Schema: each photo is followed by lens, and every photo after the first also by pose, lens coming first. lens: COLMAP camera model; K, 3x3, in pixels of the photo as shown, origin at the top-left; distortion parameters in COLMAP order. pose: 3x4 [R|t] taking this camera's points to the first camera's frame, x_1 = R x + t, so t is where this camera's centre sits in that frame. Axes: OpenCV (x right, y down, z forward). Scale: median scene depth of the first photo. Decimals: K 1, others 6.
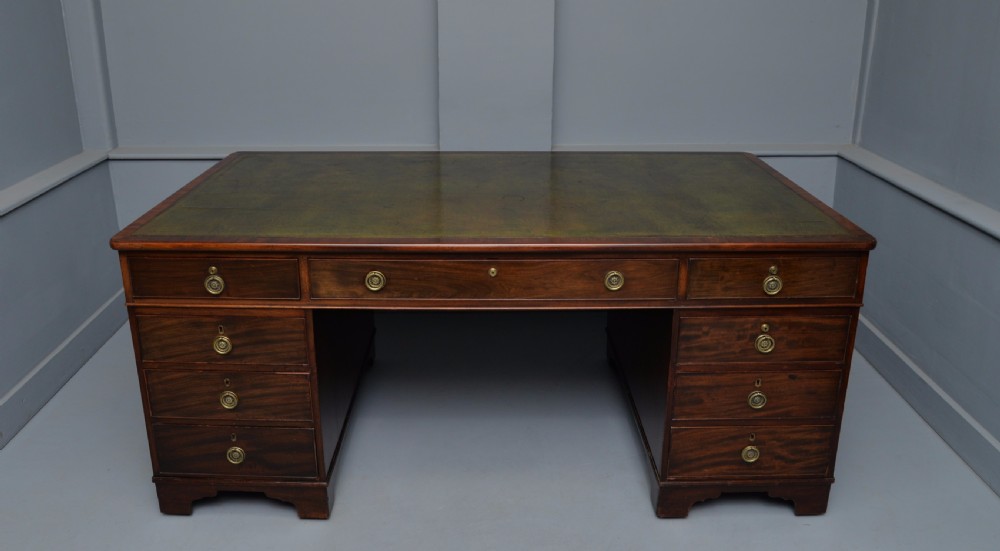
lens RADIAL K [[712.5, 0, 484.5], [0, 712.5, 185.4], [0, 0, 1]] dist [-0.098038, 0.036541]
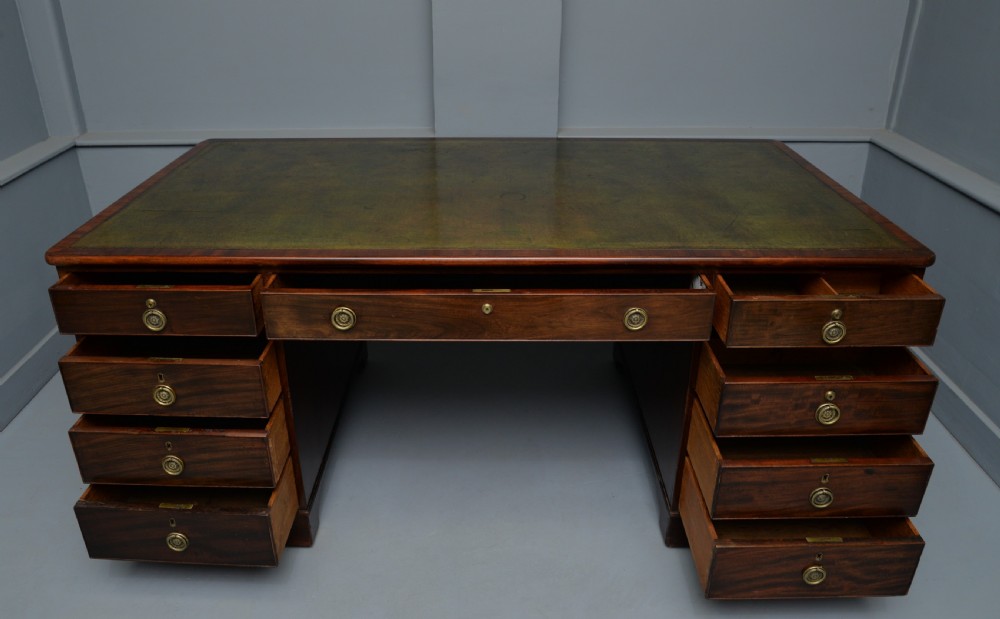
lens RADIAL K [[765.3, 0, 479.9], [0, 765.3, 296.3], [0, 0, 1]] dist [-0.084187, 0.009513]
pose [[0.999997, -0.002333, -0.001231, 0.004438], [0.002503, 0.986520, 0.163622, -0.035147], [0.000832, -0.163624, 0.986522, 0.132139]]
